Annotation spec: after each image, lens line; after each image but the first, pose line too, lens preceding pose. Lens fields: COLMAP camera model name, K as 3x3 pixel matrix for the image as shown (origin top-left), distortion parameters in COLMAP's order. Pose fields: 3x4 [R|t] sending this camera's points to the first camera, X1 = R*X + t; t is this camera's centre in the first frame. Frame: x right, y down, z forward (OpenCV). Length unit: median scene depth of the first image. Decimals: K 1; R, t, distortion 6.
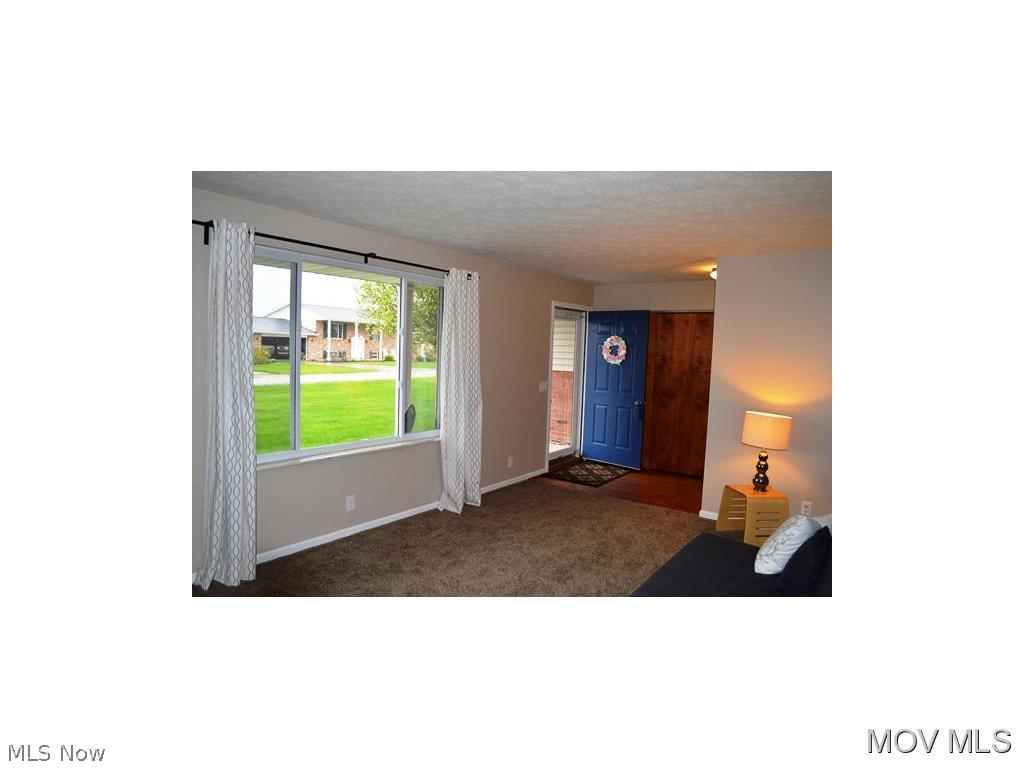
lens RADIAL K [[536.1, 0, 510.9], [0, 536.1, 383.8], [0, 0, 1]] dist [0.002878, -0.000013]
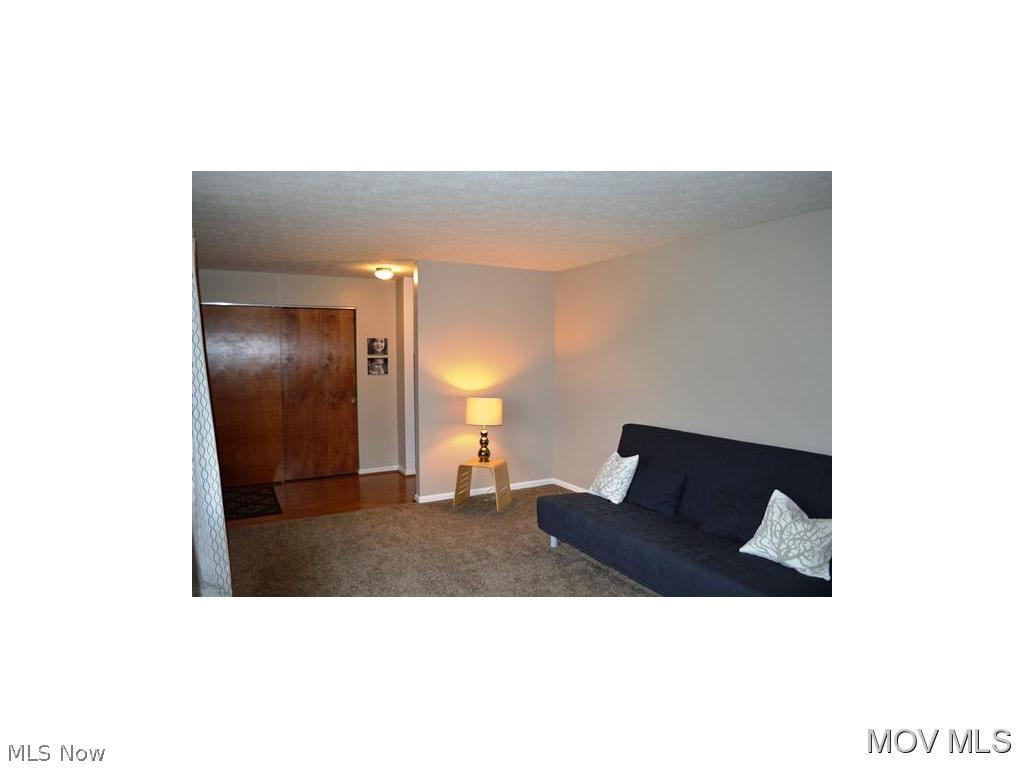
lens RADIAL K [[536.1, 0, 511.3], [0, 536.1, 381.6], [0, 0, 1]] dist [0.002878, -0.000013]
pose [[0.417423, -0.084215, 0.904801, -0.526624], [0.076292, 0.995429, 0.057454, -0.041127], [-0.905504, 0.045047, 0.421940, 0.378204]]
